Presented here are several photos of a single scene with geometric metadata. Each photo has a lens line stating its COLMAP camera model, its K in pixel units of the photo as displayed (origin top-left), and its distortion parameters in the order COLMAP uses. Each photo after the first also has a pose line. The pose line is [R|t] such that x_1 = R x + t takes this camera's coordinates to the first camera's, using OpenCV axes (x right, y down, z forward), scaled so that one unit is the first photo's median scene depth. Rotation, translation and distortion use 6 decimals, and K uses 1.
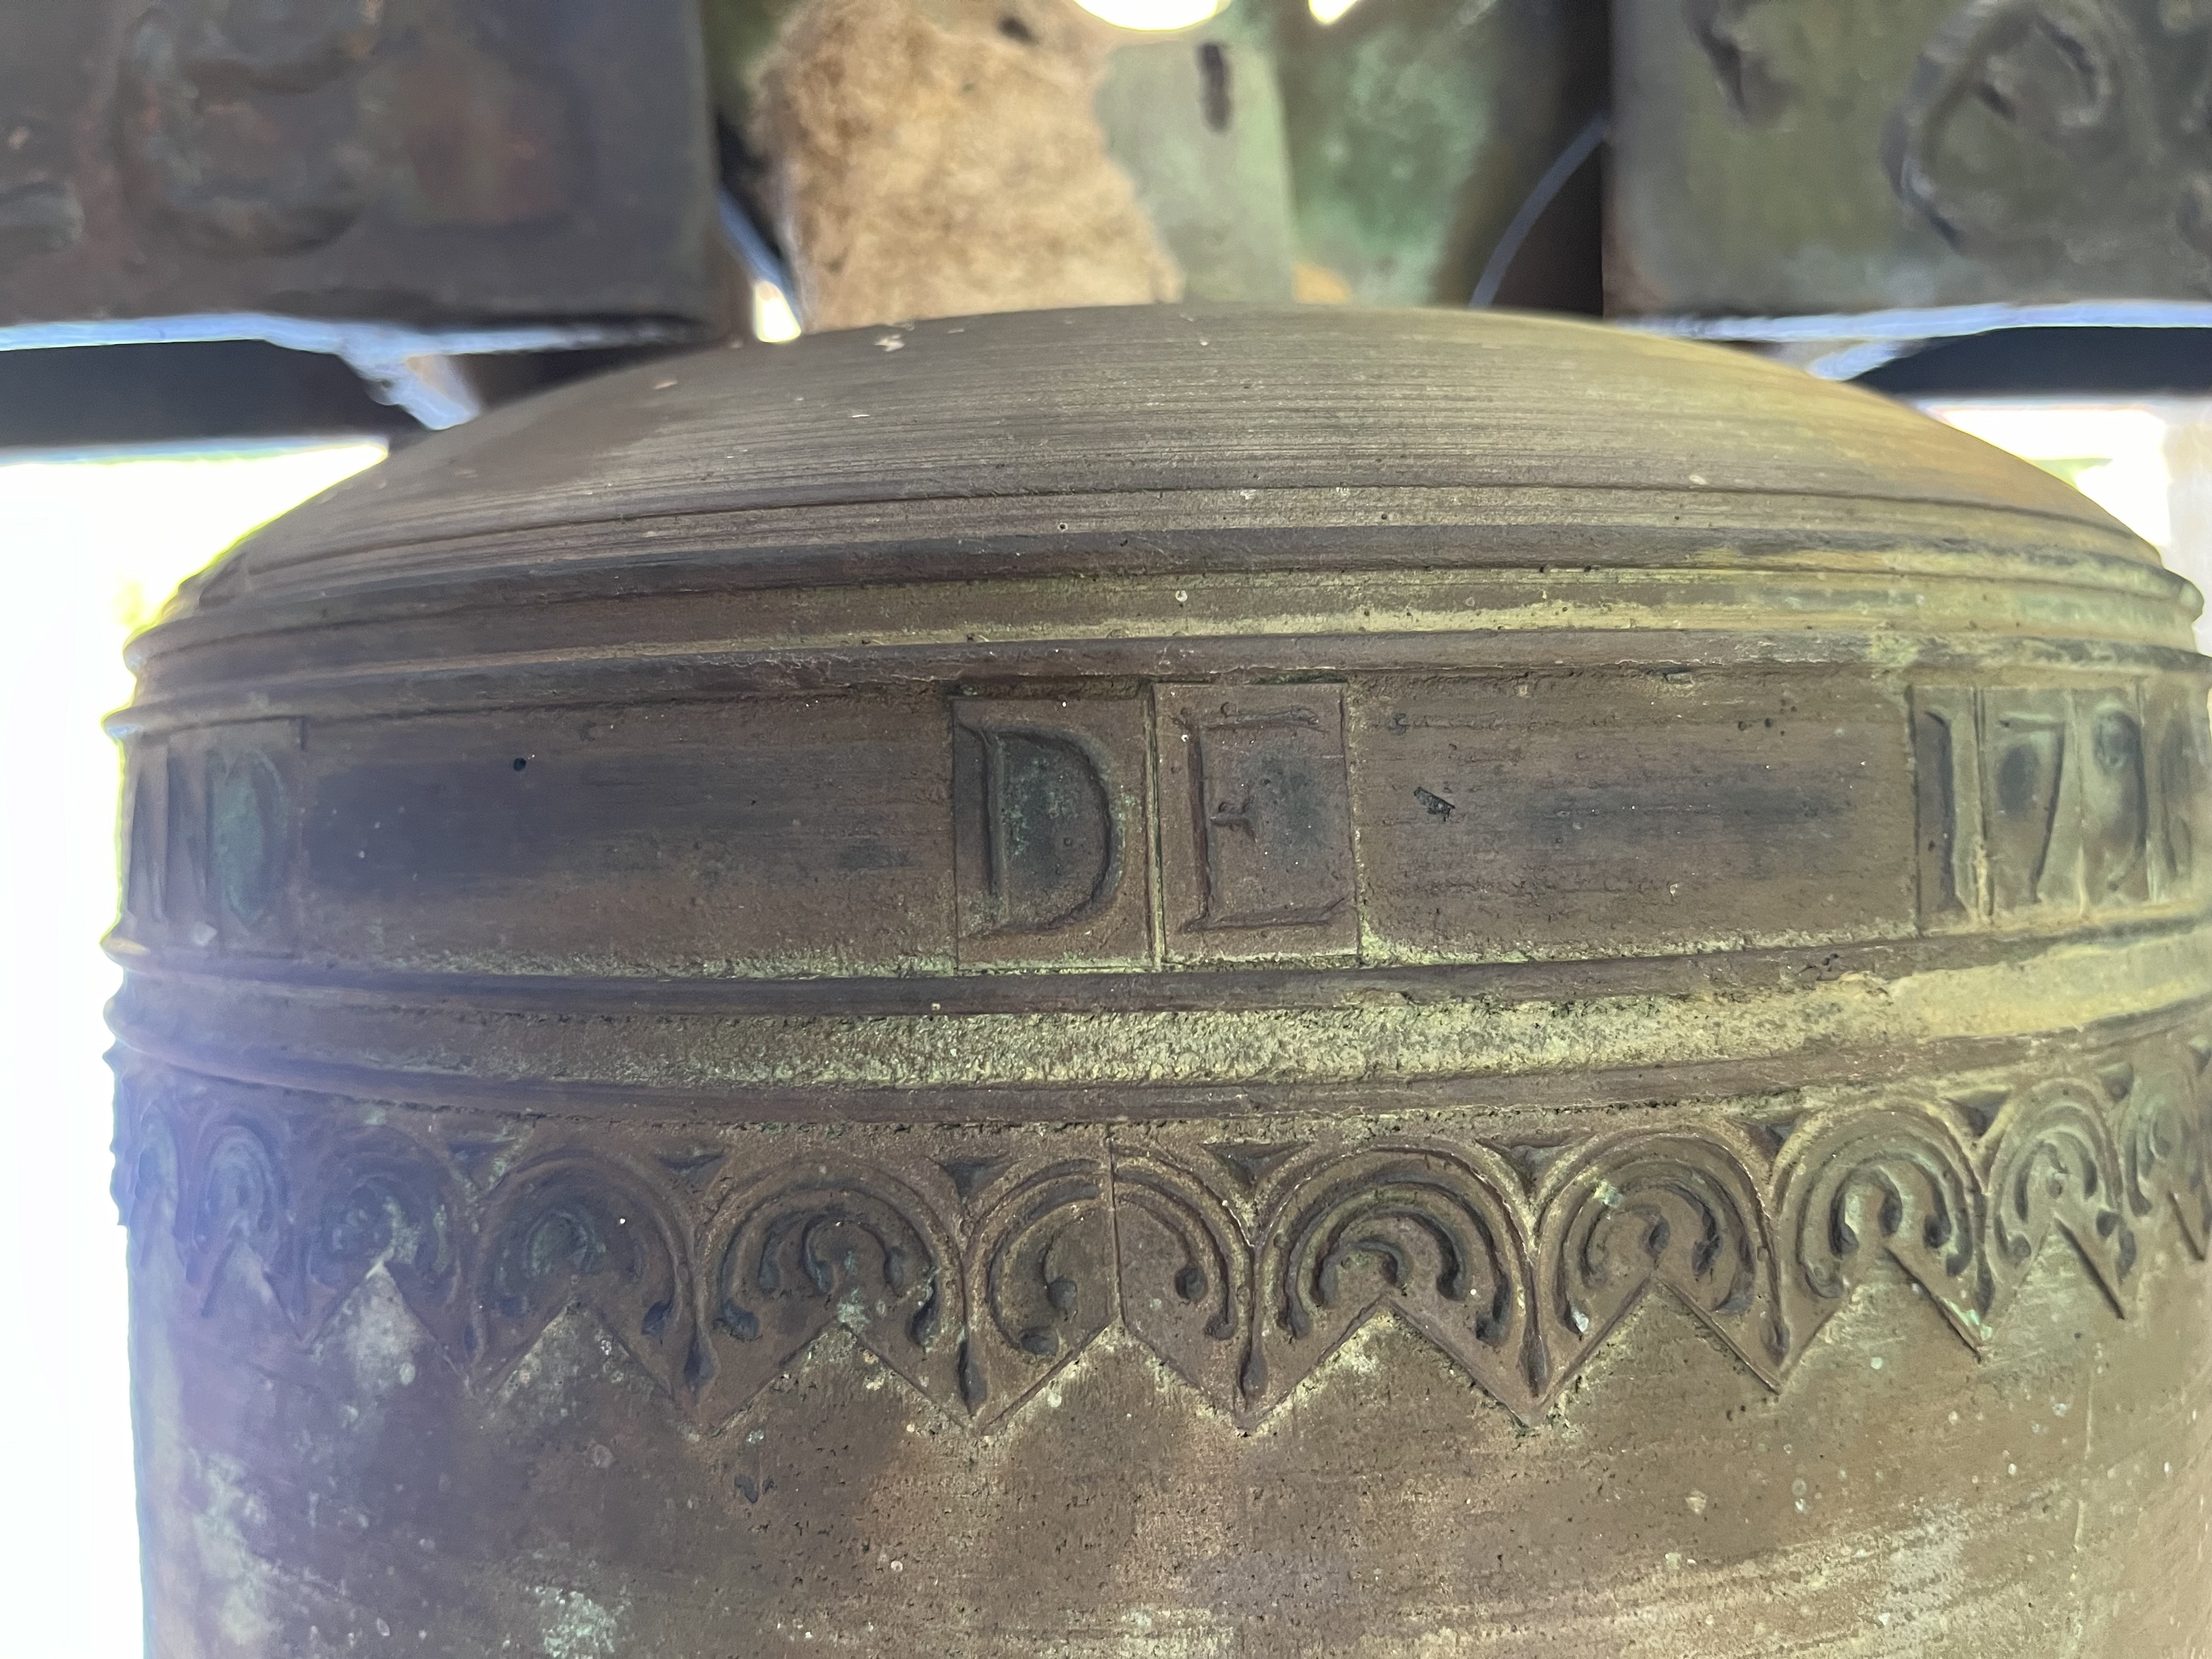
lens RADIAL K [[1623.2, 0, 1094.1], [0, 1623.2, 823.9], [0, 0, 1]] dist [0.005885, -0.026468]
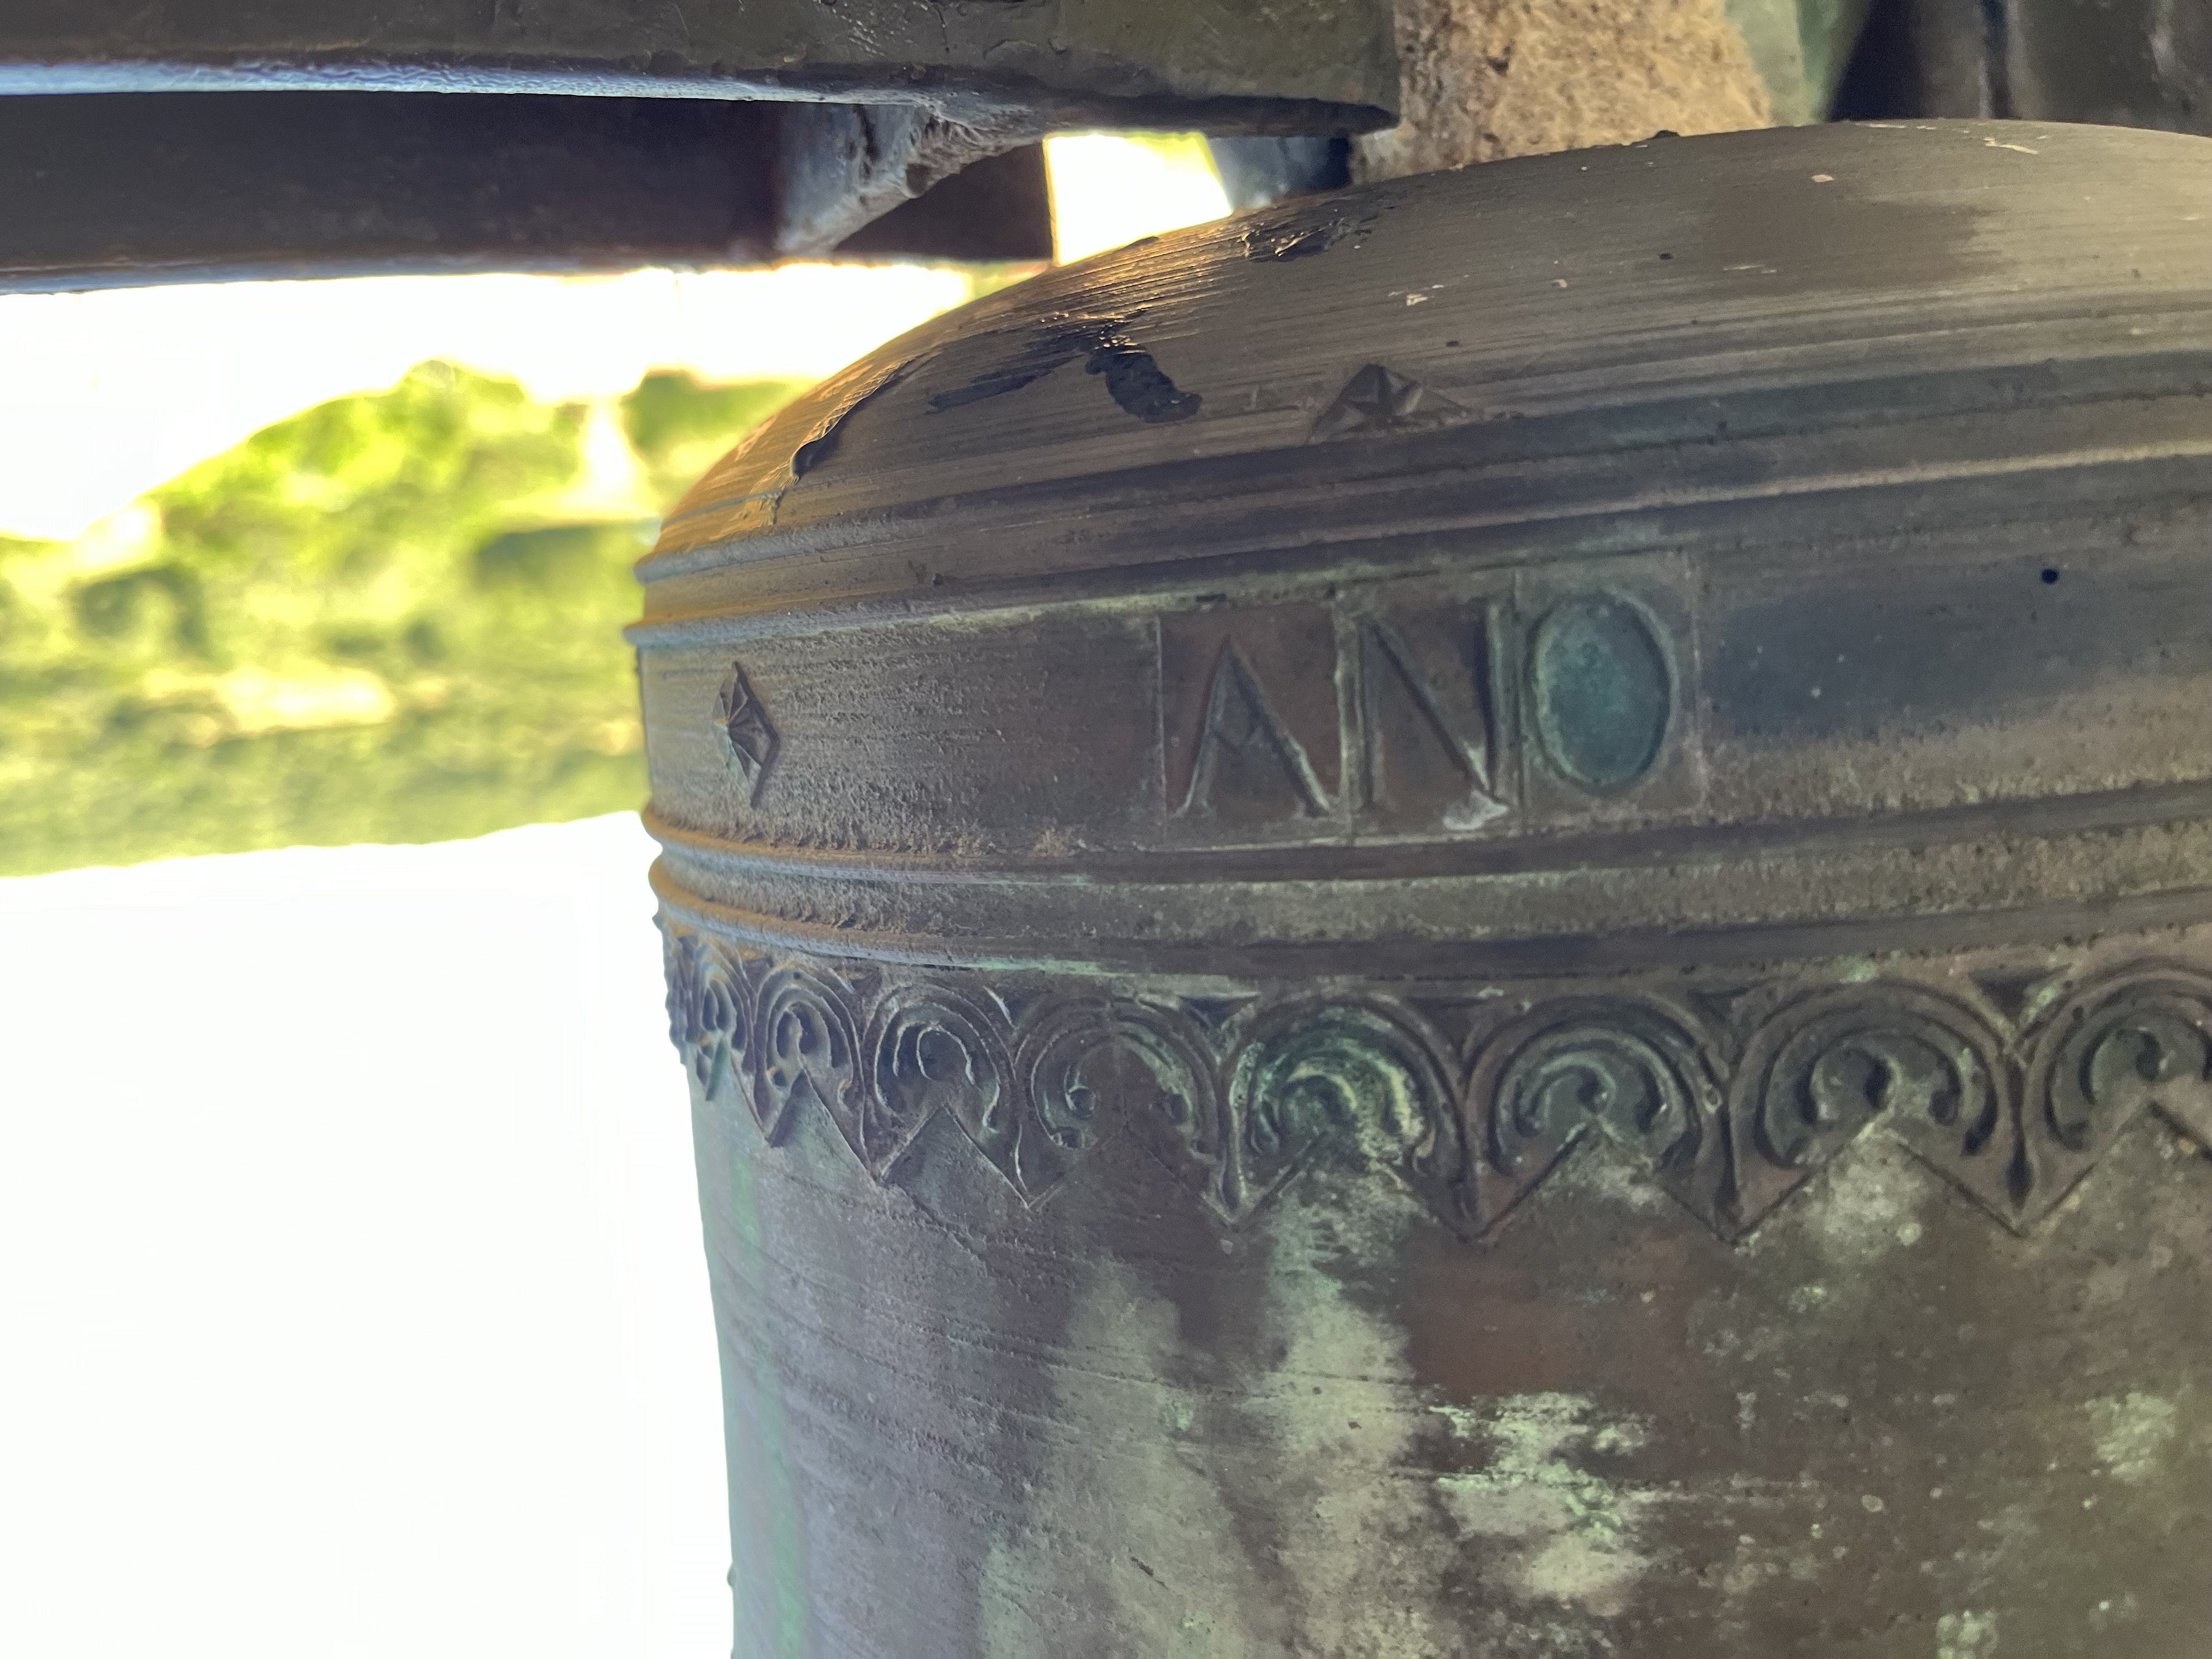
lens RADIAL K [[1673.8, 0, 1105.5], [0, 1673.8, 888.5], [0, 0, 1]] dist [0.065392, -0.108431]
pose [[0.910693, -0.117861, 0.395914, -1.213008], [0.082335, 0.990992, 0.105623, -0.005339], [-0.404796, -0.063593, 0.912193, 0.296689]]
